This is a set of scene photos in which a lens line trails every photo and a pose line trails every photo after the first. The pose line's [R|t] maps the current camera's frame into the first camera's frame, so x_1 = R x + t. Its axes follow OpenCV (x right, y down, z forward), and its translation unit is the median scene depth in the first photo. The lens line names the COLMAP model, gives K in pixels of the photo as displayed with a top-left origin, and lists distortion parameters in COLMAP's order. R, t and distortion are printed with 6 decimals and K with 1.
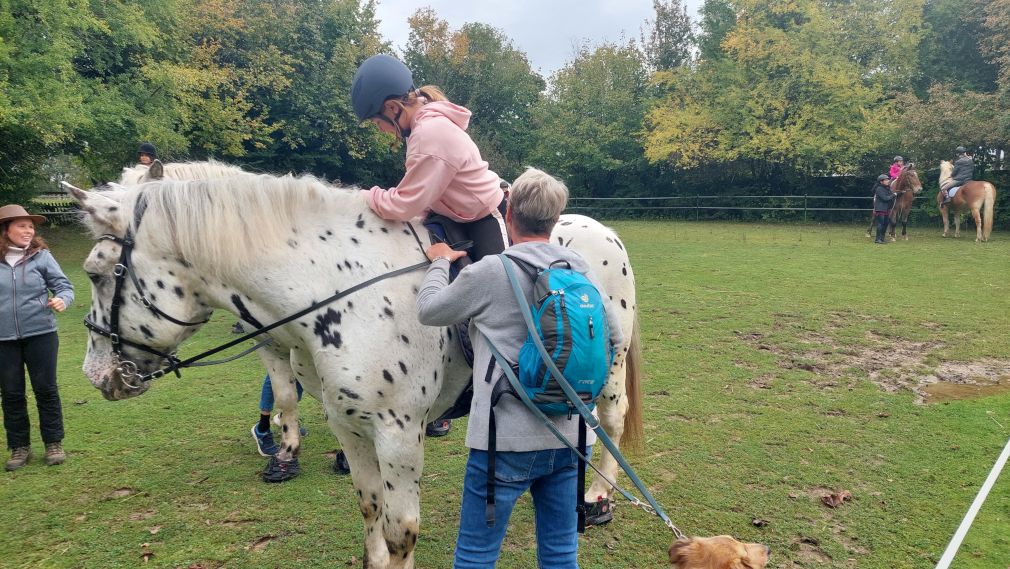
lens RADIAL K [[728.5, 0, 504.7], [0, 728.5, 280.0], [0, 0, 1]] dist [0.076683, -0.068927]
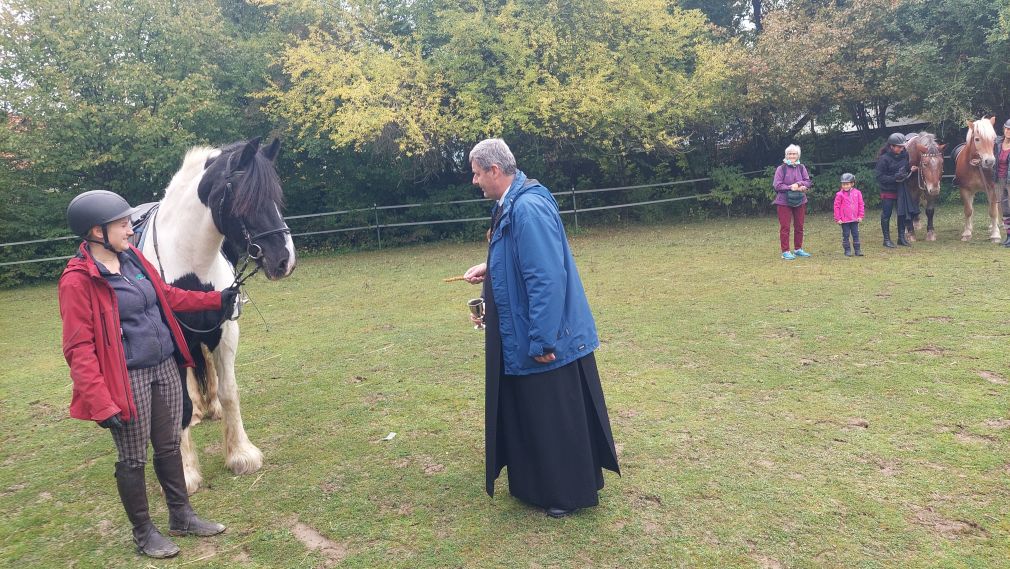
lens RADIAL K [[728.5, 0, 527.0], [0, 728.5, 265.5], [0, 0, 1]] dist [0.076683, -0.068927]
pose [[0.689485, -0.140940, 0.710455, -0.085475], [0.166024, 0.985522, 0.034384, -0.081378], [-0.705015, 0.094245, 0.702902, 0.607241]]
